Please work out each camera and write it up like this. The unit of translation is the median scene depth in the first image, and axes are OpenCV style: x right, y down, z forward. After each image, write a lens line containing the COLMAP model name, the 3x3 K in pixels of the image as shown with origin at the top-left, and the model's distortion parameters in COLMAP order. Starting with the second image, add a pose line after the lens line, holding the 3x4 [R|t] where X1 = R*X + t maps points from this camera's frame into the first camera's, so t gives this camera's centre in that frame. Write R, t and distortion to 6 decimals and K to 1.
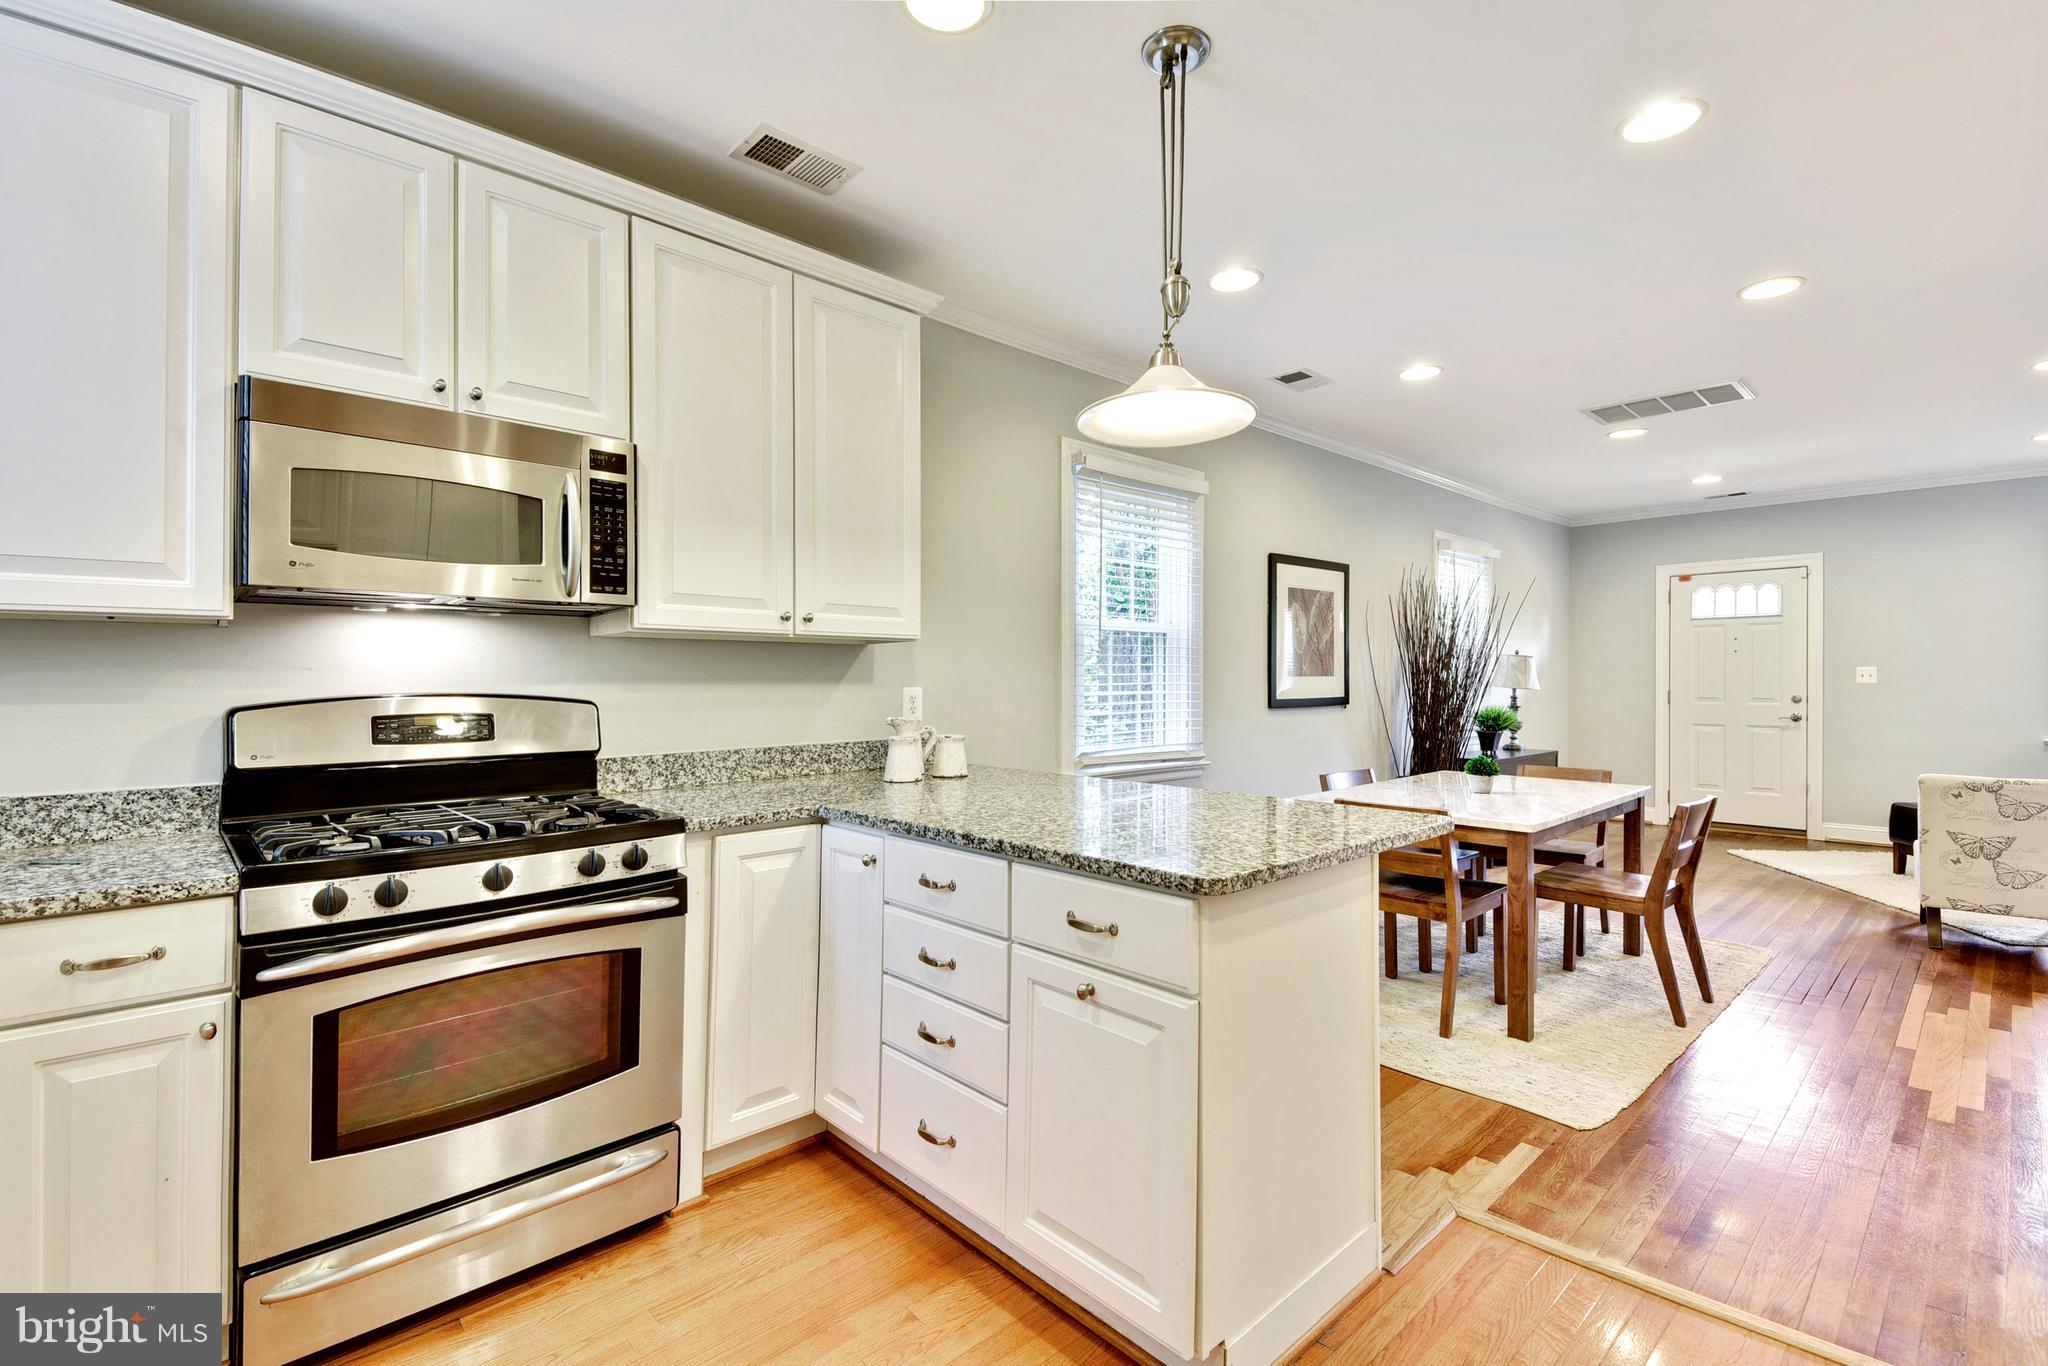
lens RADIAL K [[882.5, 0, 1010.8], [0, 882.5, 681.9], [0, 0, 1]] dist [0.027476, -0.016356]
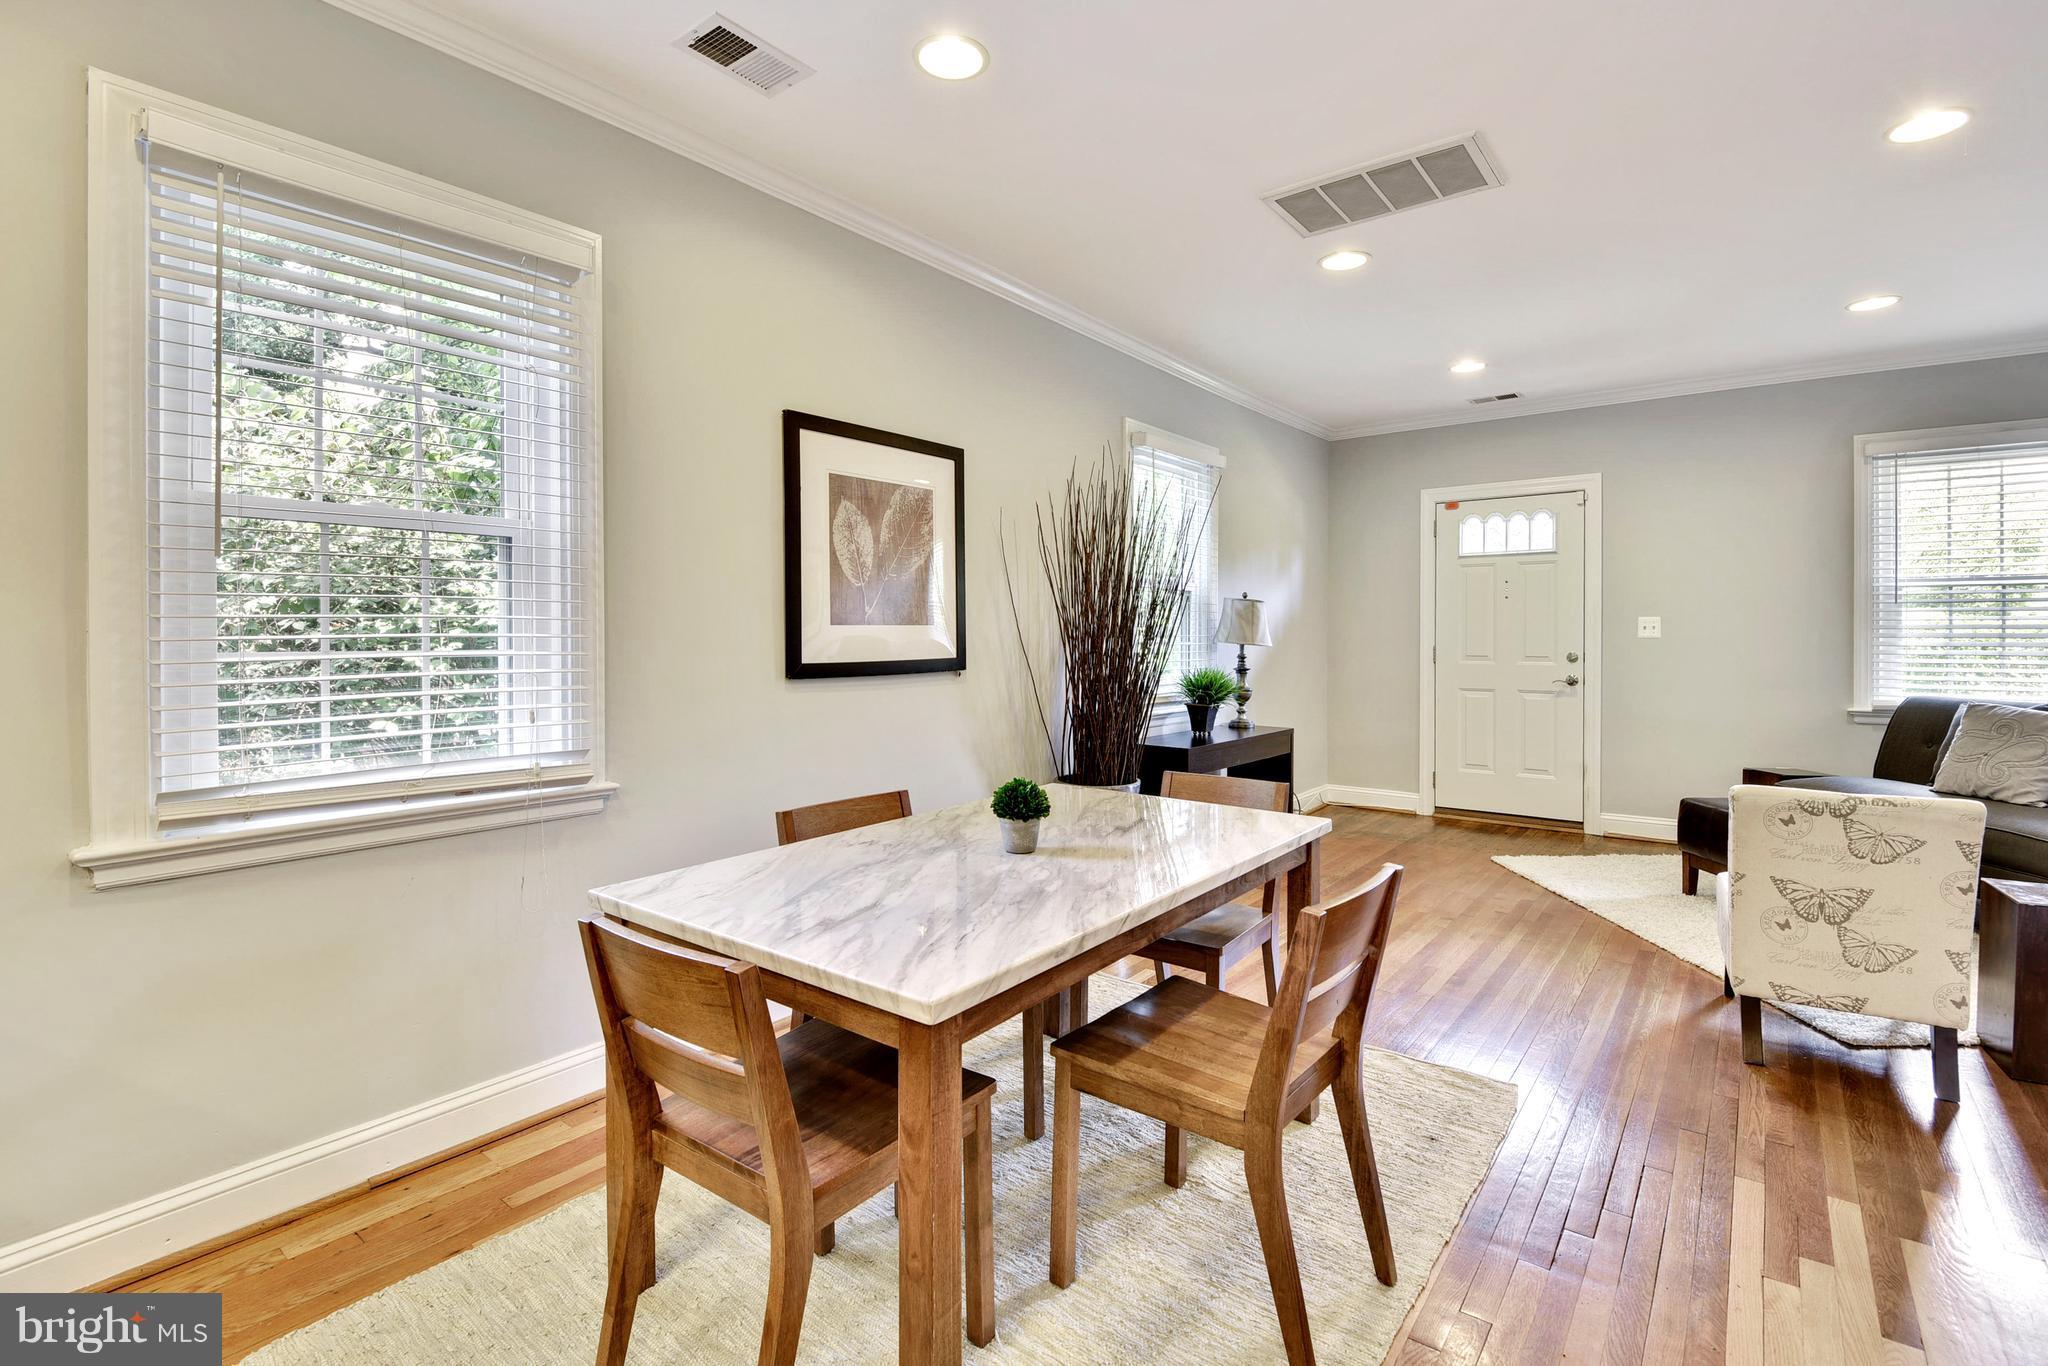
lens RADIAL K [[994.8, 0, 1007.9], [0, 994.8, 639.2], [0, 0, 1]] dist [0.003143, -0.000804]
pose [[0.980419, -0.000056, 0.196923, 0.483590], [-0.000380, 0.999998, 0.002176, 0.002960], [-0.196923, -0.002208, 0.980417, 0.520975]]
